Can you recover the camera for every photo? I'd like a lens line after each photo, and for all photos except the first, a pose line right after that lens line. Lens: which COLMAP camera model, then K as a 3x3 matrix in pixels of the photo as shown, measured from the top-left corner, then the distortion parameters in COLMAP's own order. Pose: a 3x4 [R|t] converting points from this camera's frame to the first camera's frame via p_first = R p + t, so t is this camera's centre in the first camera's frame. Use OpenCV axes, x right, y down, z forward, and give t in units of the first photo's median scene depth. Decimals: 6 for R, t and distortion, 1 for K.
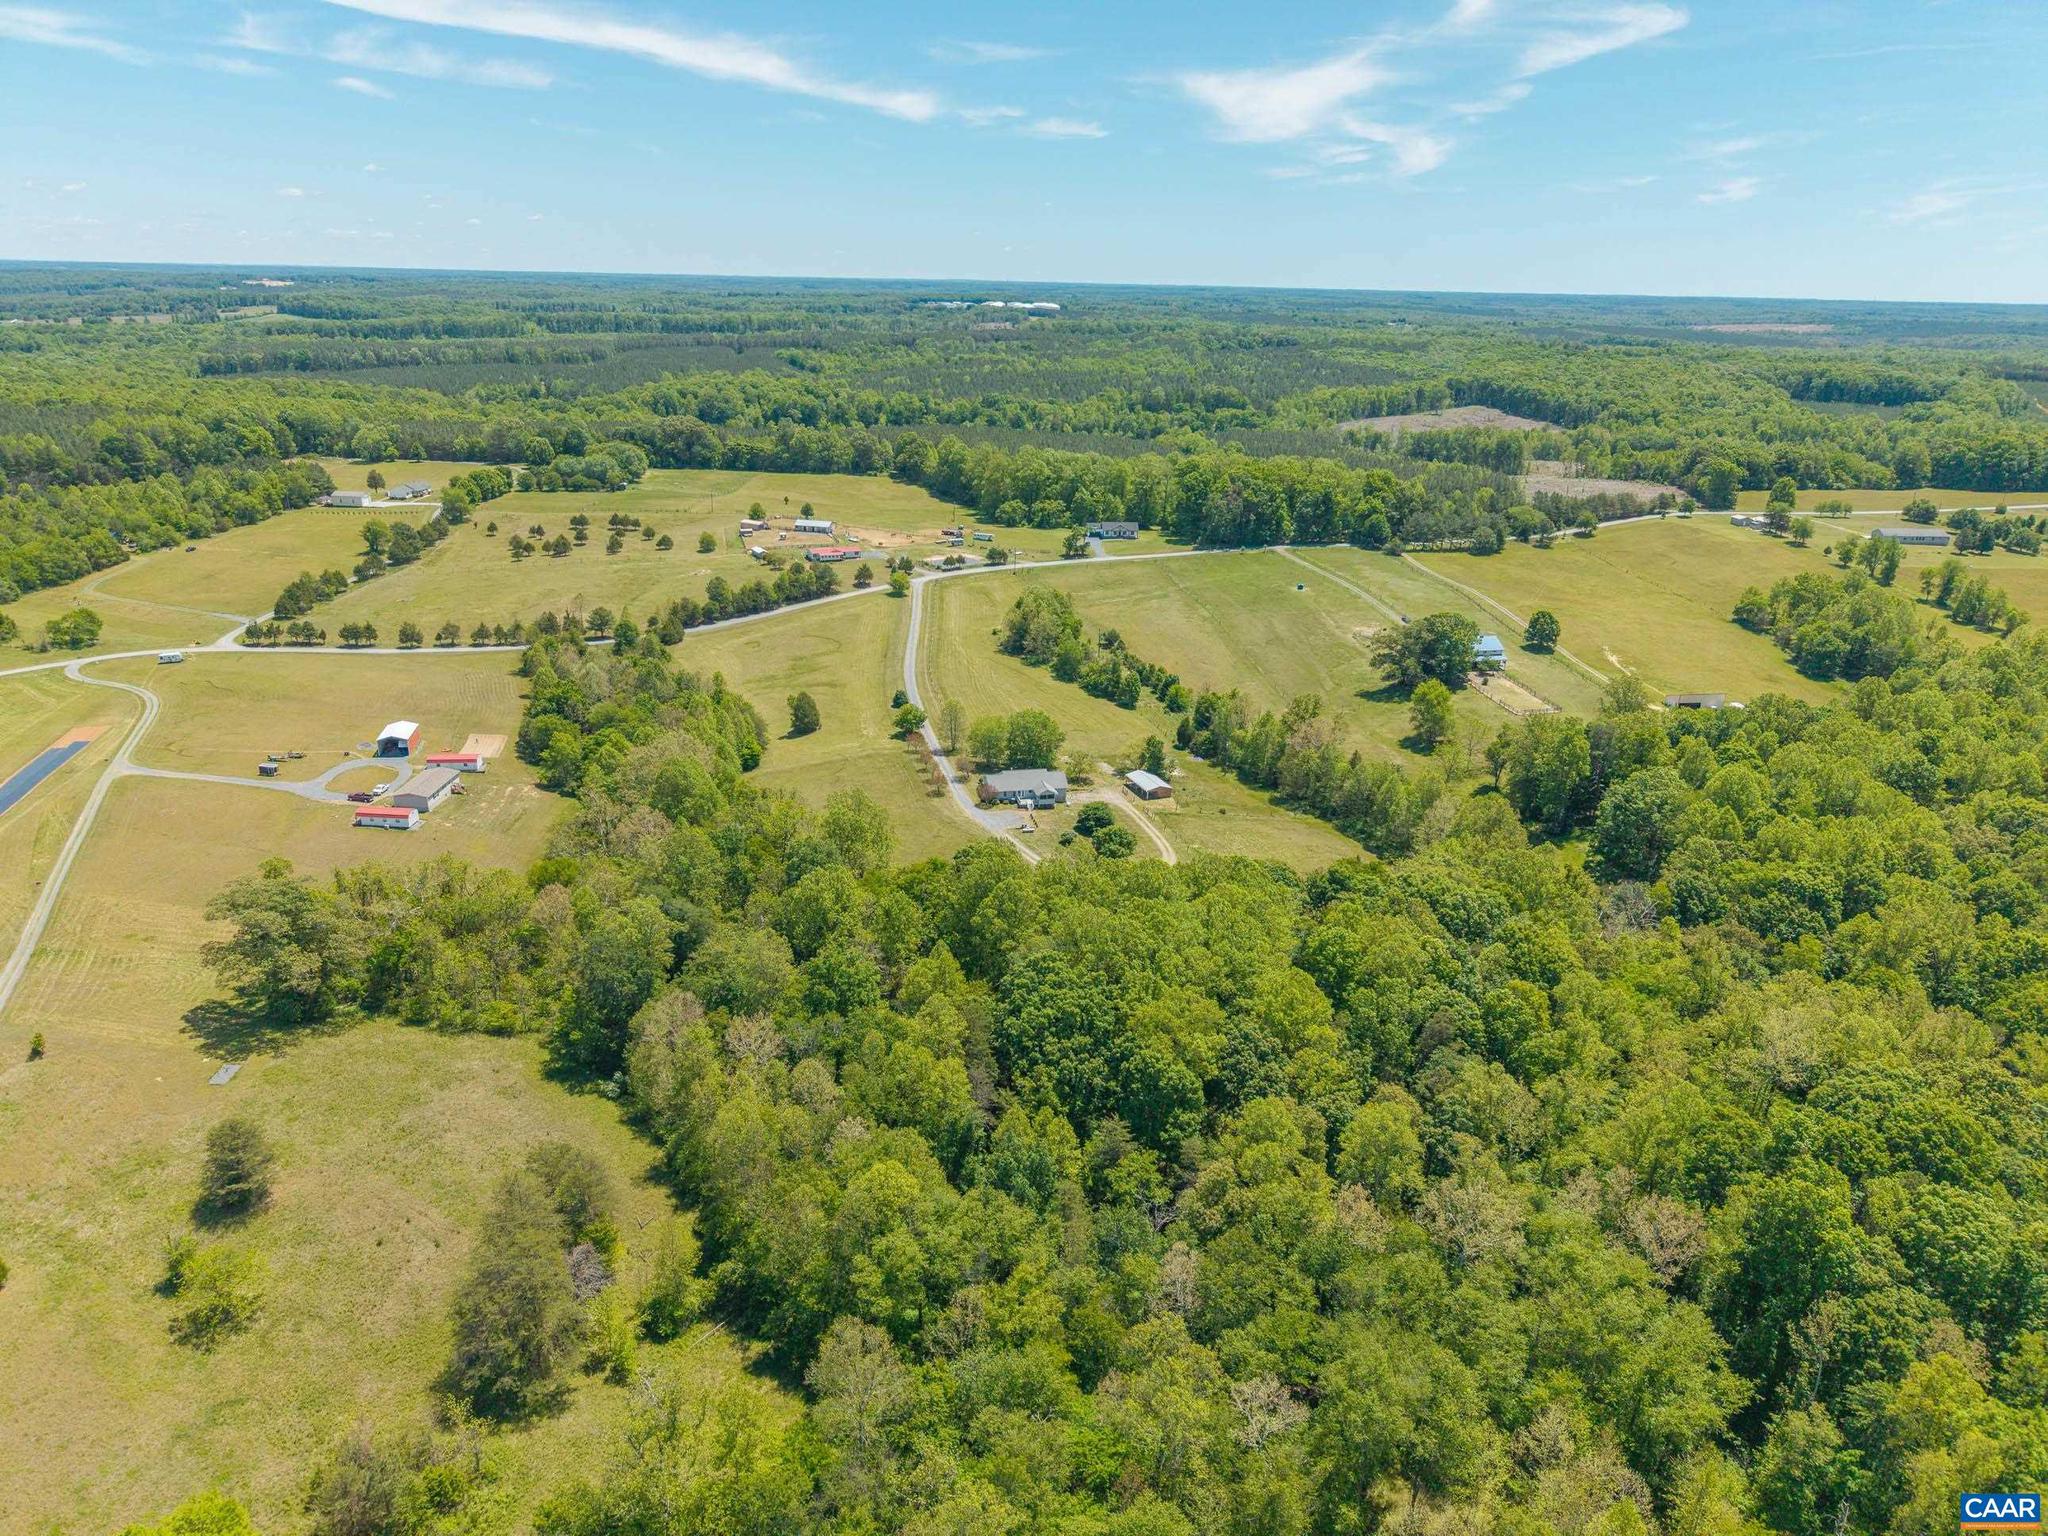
lens RADIAL K [[1392.9, 0, 1023.6], [0, 1392.9, 761.7], [0, 0, 1]] dist [0.023831, -0.020589]
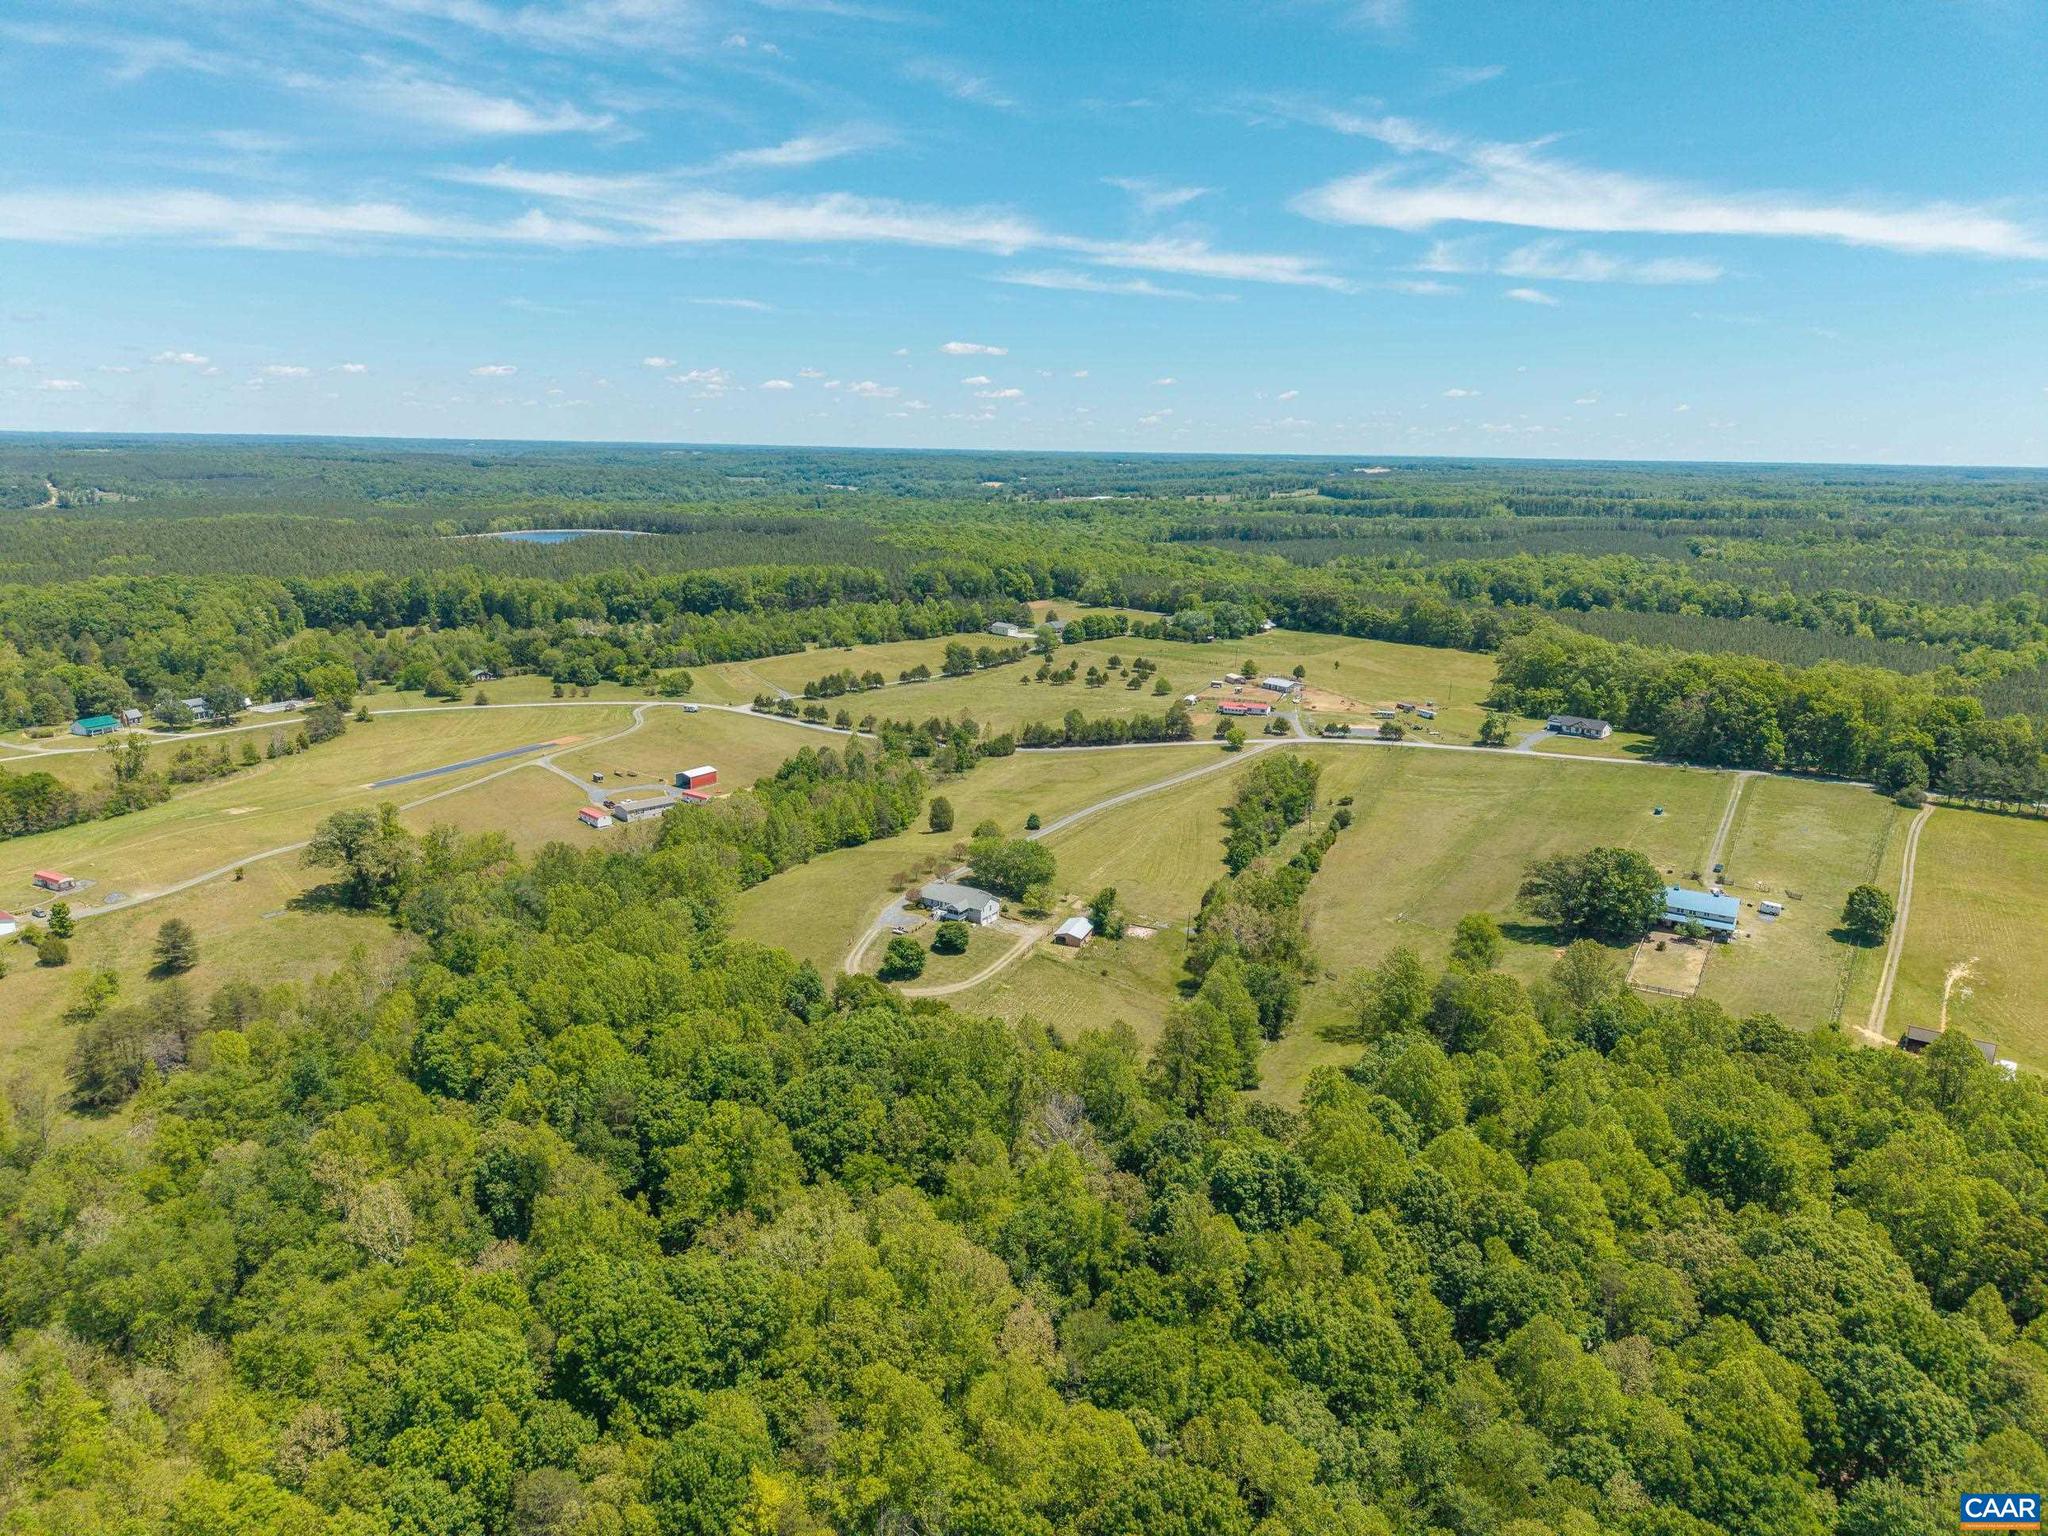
lens RADIAL K [[1416.9, 0, 1020.1], [0, 1416.9, 766.7], [0, 0, 1]] dist [0.031277, -0.022970]
pose [[0.714732, 0.147394, -0.683691, 0.416893], [-0.232927, 0.971901, -0.033974, -0.031060], [0.659472, 0.183532, 0.728980, 0.126128]]
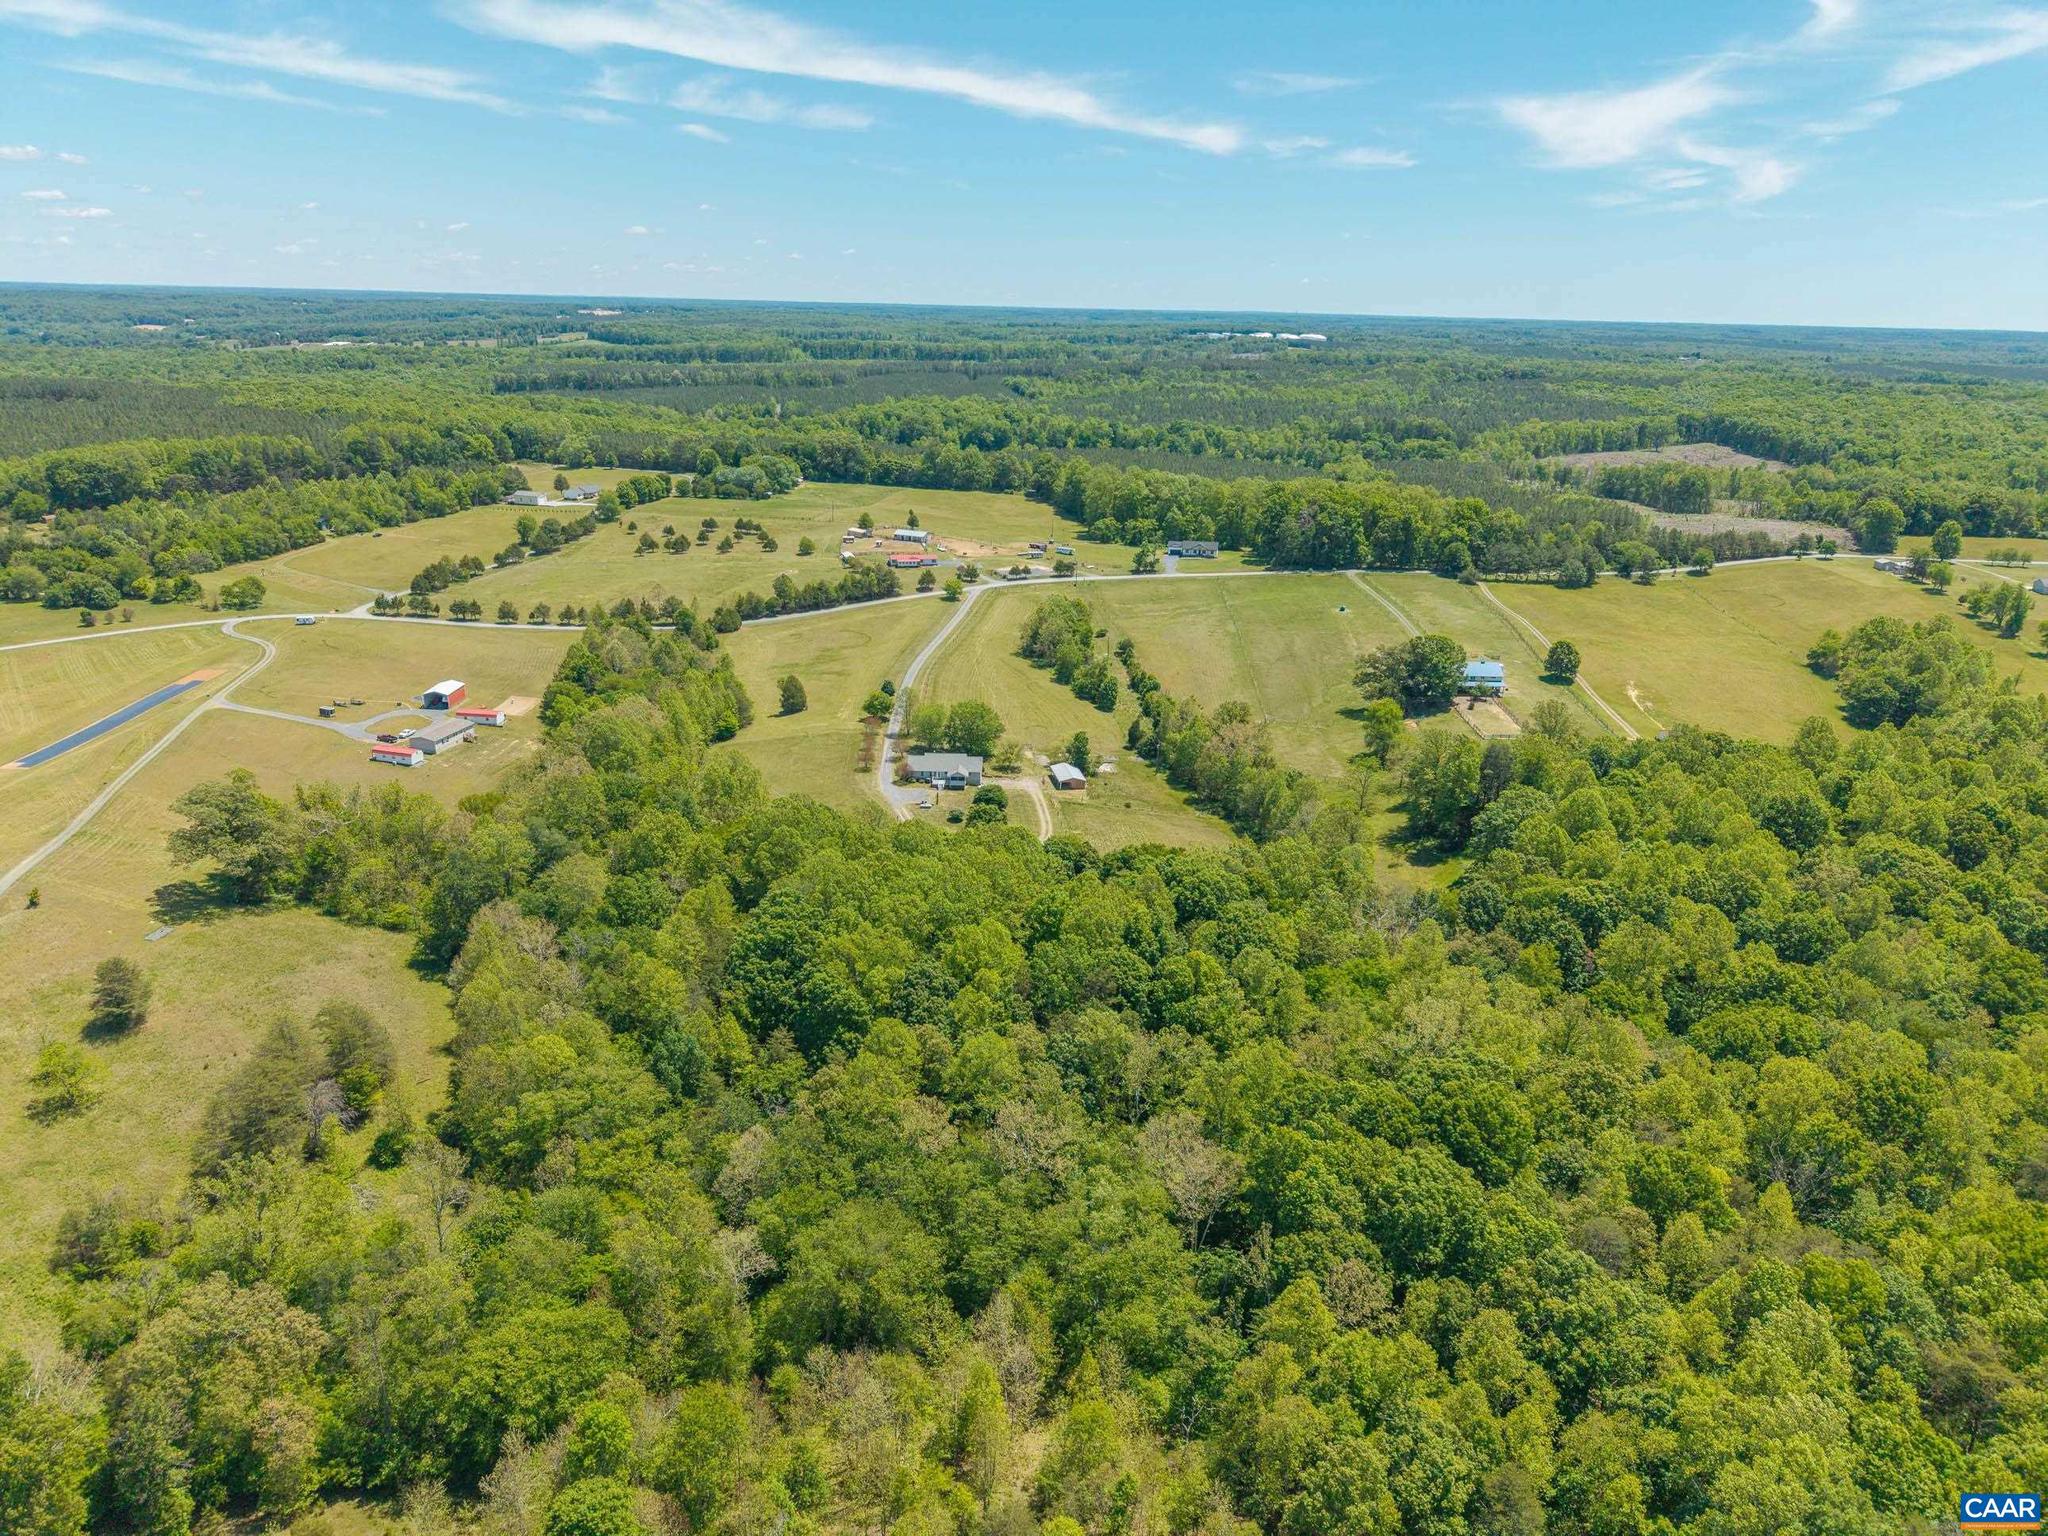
lens RADIAL K [[1395.7, 0, 1028.9], [0, 1395.7, 774.1], [0, 0, 1]] dist [0.030218, -0.027373]
pose [[0.978763, 0.067578, -0.193538, 0.151794], [-0.070189, 0.997511, -0.006661, 0.013569], [0.192607, 0.020104, 0.981070, -0.026760]]
